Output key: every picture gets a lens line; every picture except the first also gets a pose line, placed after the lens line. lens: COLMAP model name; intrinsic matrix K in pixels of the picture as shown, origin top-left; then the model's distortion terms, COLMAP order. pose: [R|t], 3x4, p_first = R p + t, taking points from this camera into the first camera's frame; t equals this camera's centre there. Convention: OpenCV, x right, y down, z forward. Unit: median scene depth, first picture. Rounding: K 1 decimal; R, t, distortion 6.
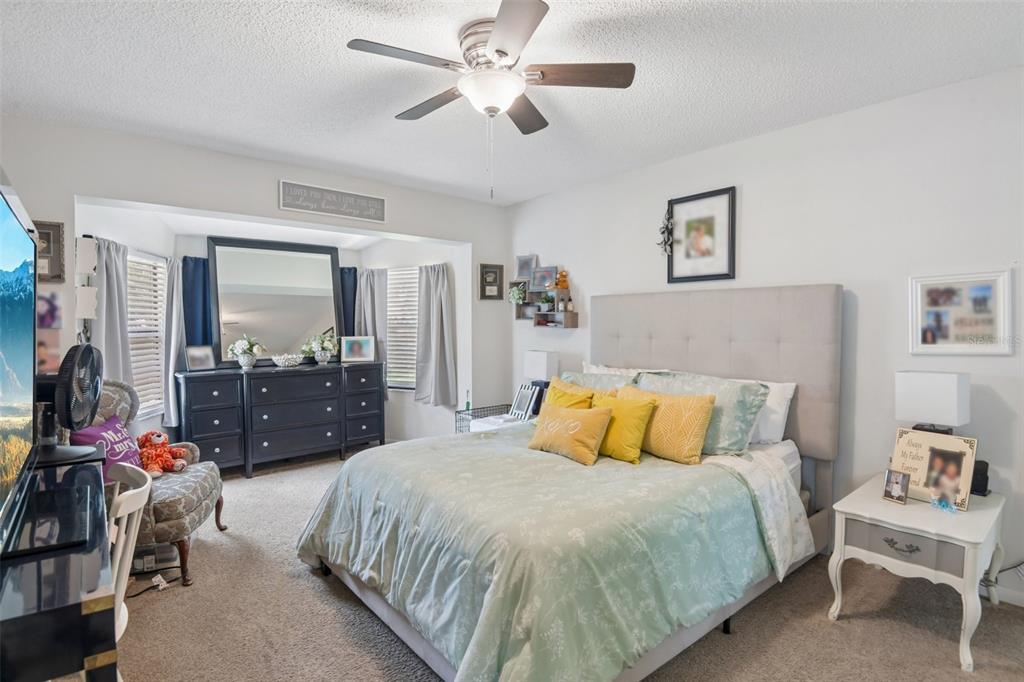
lens RADIAL K [[518.2, 0, 516.2], [0, 518.2, 322.9], [0, 0, 1]] dist [0.000089, 0.000162]
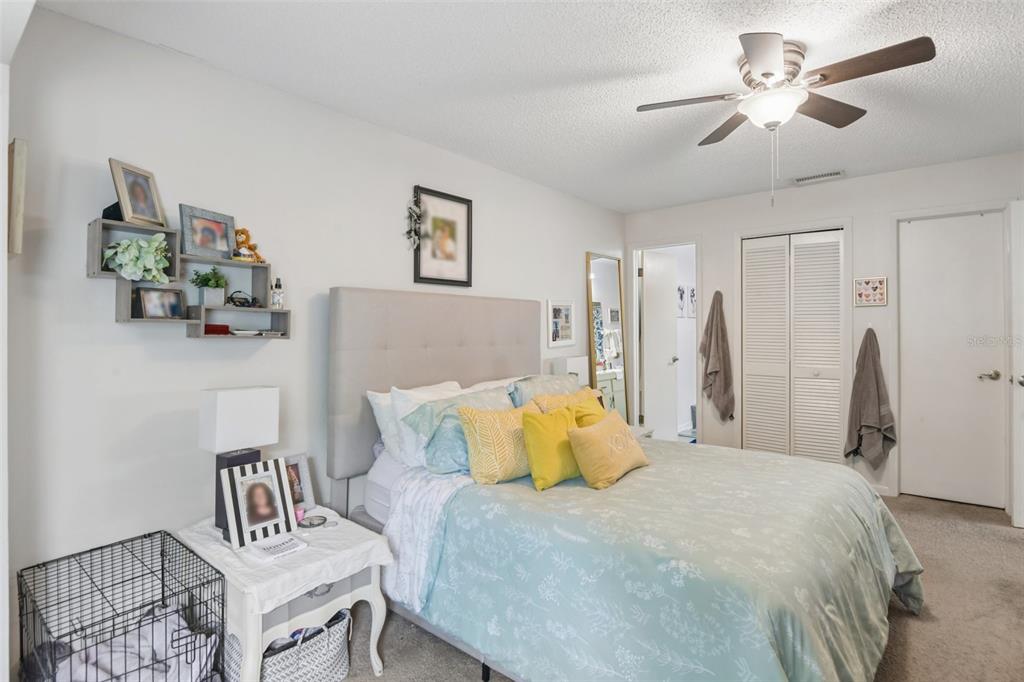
lens RADIAL K [[518.2, 0, 516.2], [0, 518.2, 322.9], [0, 0, 1]] dist [0.000089, 0.000162]
pose [[-0.183096, 0.009888, 0.983045, -0.610425], [0.002062, 0.999951, -0.009674, -0.001626], [-0.983093, 0.000255, -0.183108, 1.061284]]
